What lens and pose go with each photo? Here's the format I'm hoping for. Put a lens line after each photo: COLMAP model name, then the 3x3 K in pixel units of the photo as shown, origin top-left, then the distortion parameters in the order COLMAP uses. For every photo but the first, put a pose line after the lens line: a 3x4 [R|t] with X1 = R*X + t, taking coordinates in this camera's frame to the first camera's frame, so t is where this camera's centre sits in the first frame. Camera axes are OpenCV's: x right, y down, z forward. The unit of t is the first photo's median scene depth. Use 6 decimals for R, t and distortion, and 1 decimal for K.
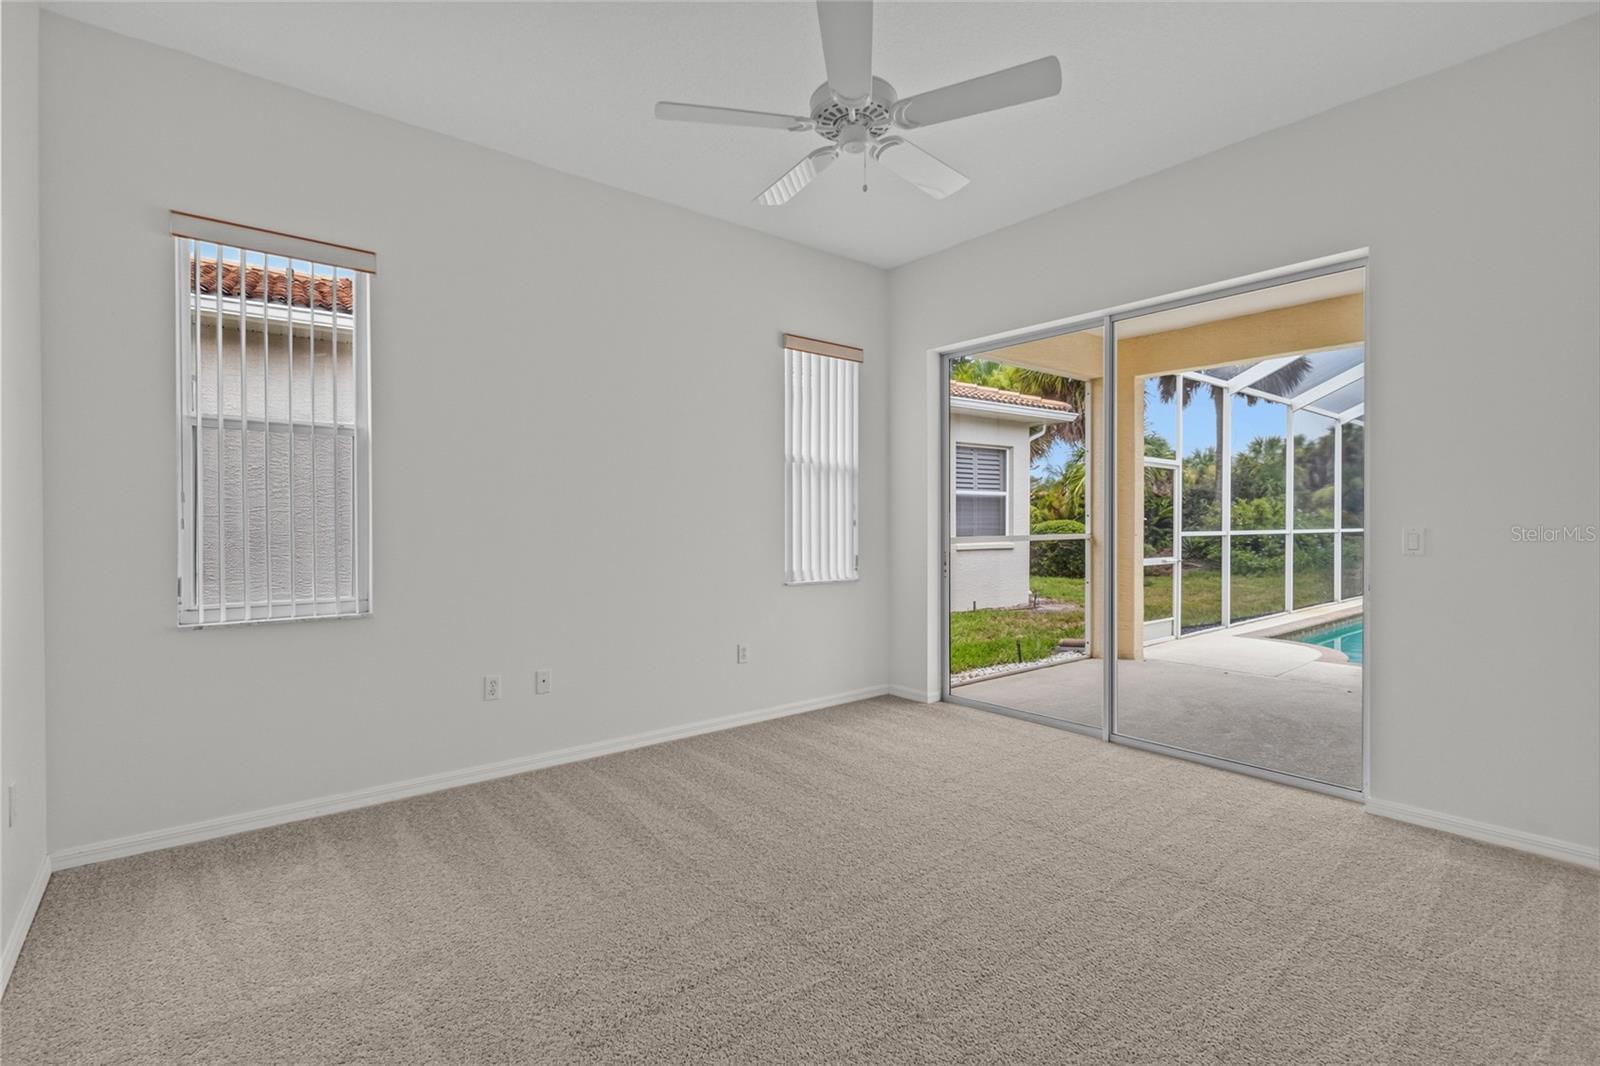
lens RADIAL K [[725.4, 0, 798.8], [0, 725.4, 525.4], [0, 0, 1]] dist [-0.001382, -0.000021]
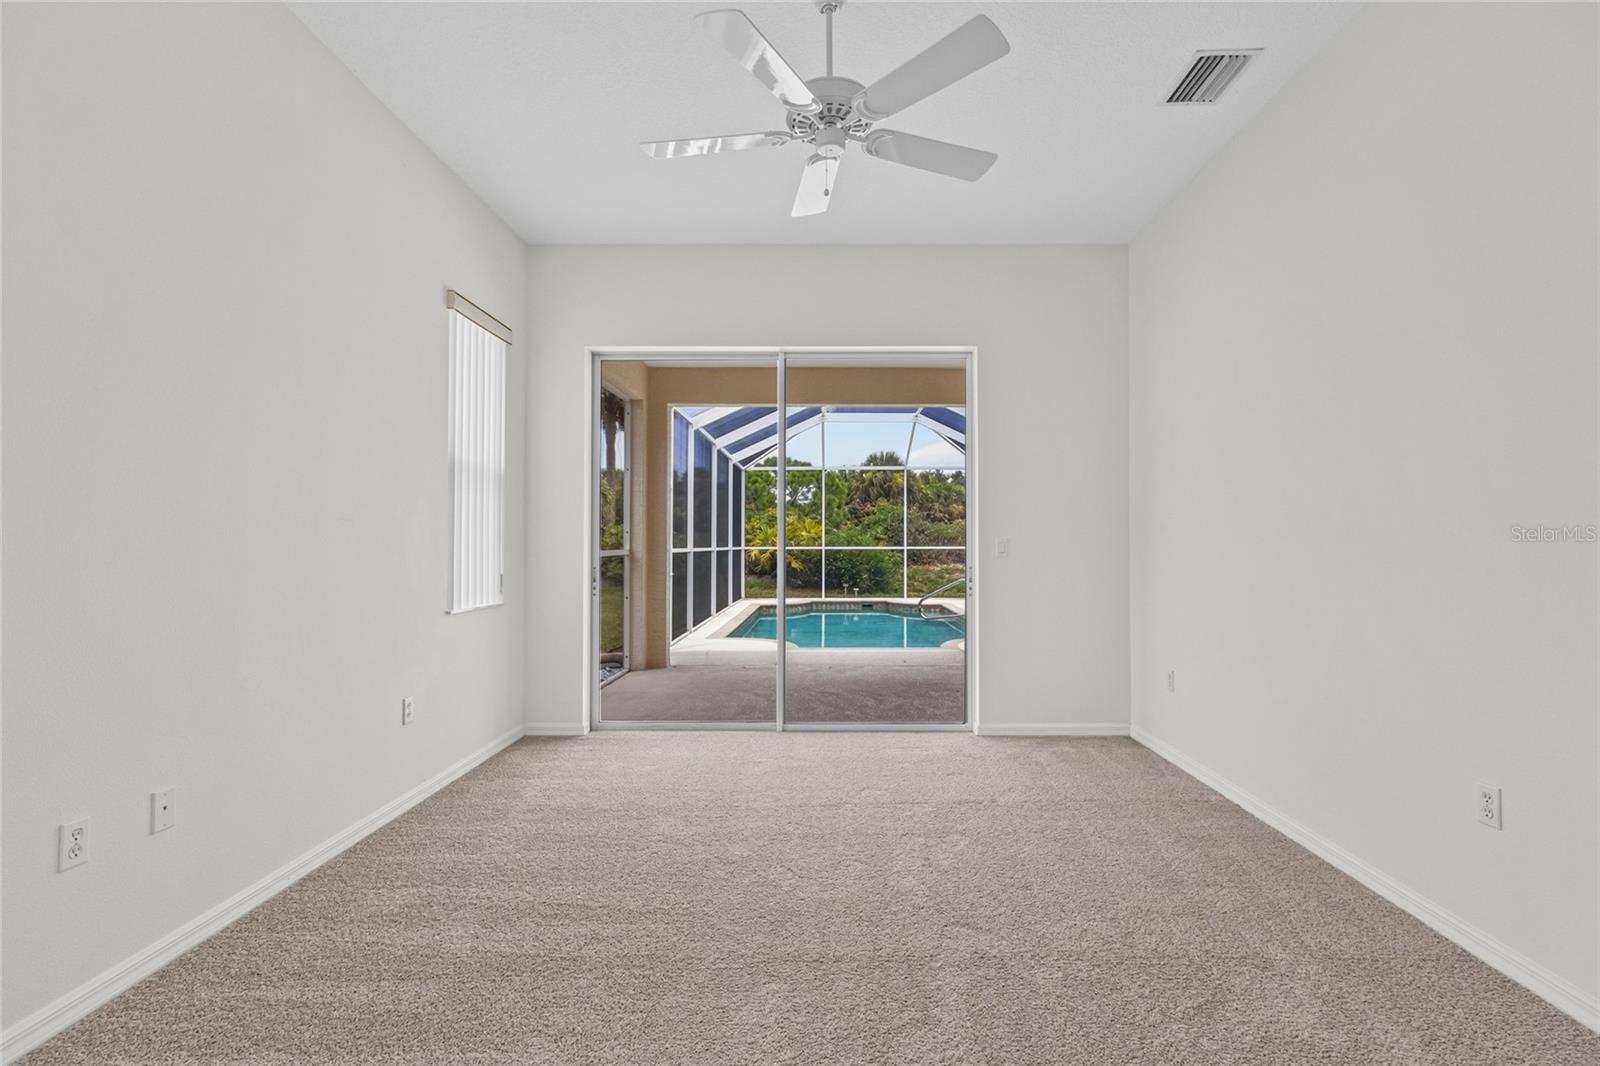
lens RADIAL K [[749.3, 0, 793.7], [0, 749.3, 534.2], [0, 0, 1]] dist [-0.001931, 0.000866]
pose [[0.644961, 0.010540, 0.764143, -0.391898], [0.004268, 0.999840, -0.017393, 0.012587], [-0.764203, 0.014479, 0.644813, 0.205727]]
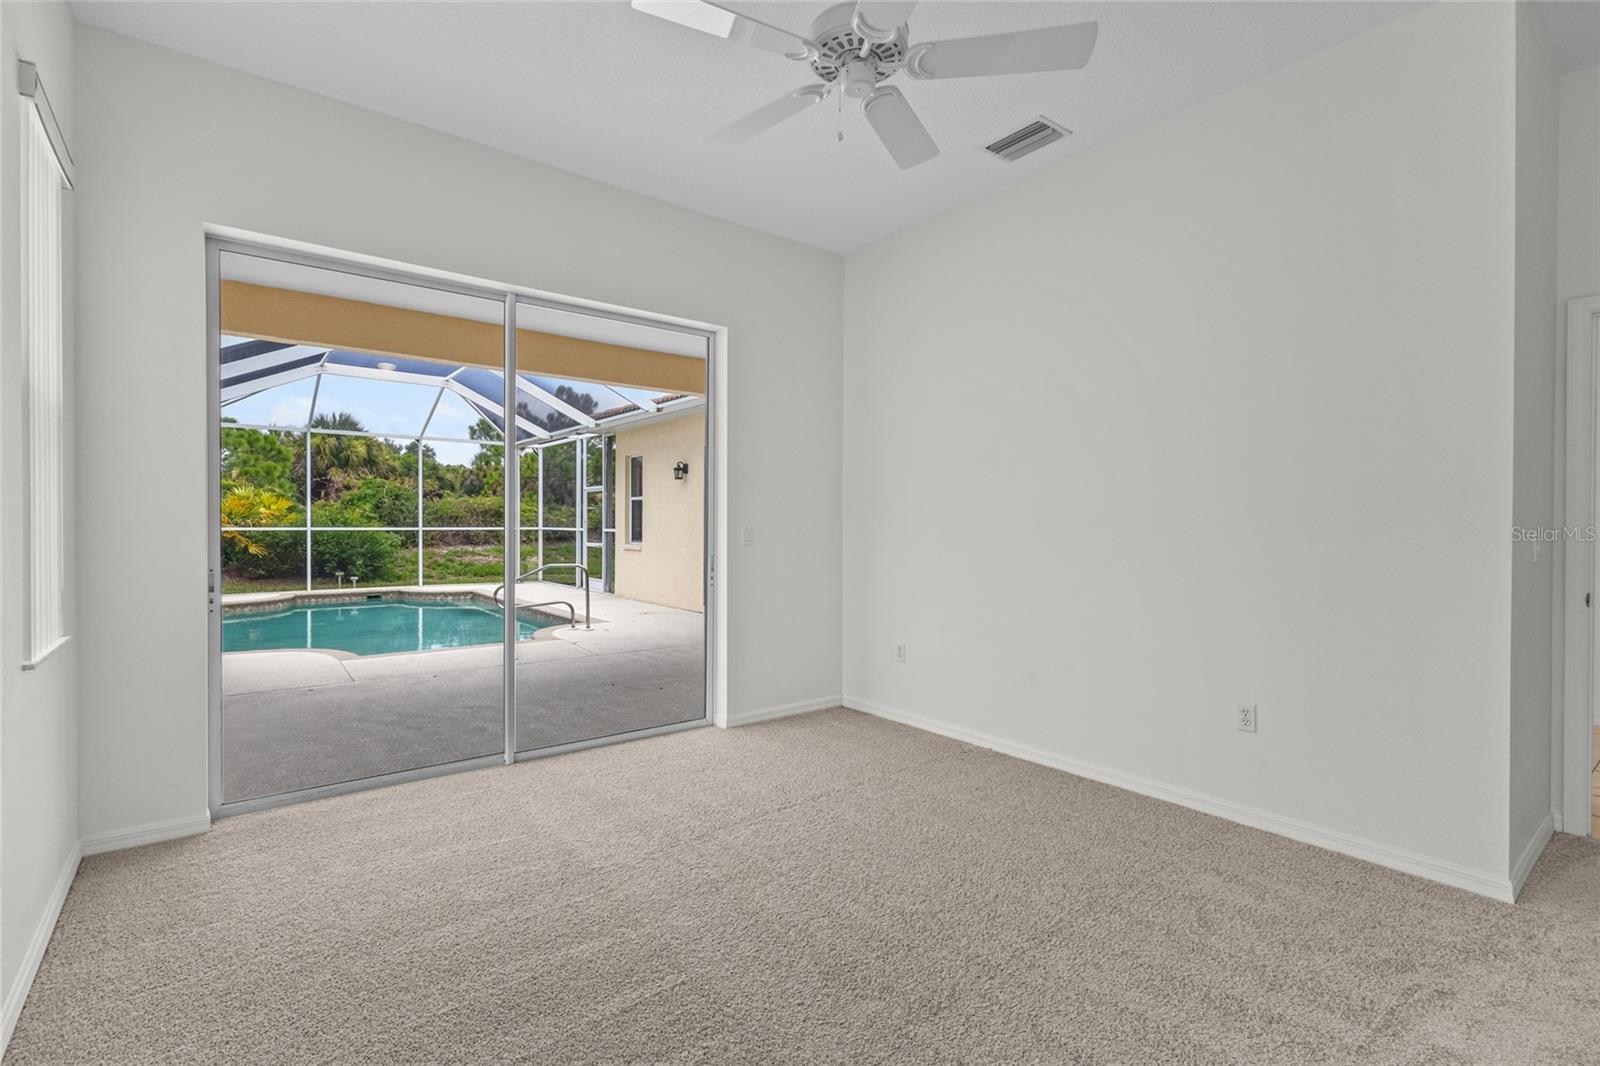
lens RADIAL K [[749.3, 0, 793.7], [0, 749.3, 534.2], [0, 0, 1]] dist [-0.001931, 0.000866]
pose [[0.014711, -0.012583, 0.999813, -0.438213], [0.000653, 0.999921, 0.012575, 0.000187], [-0.999892, 0.000468, 0.014718, 0.550269]]
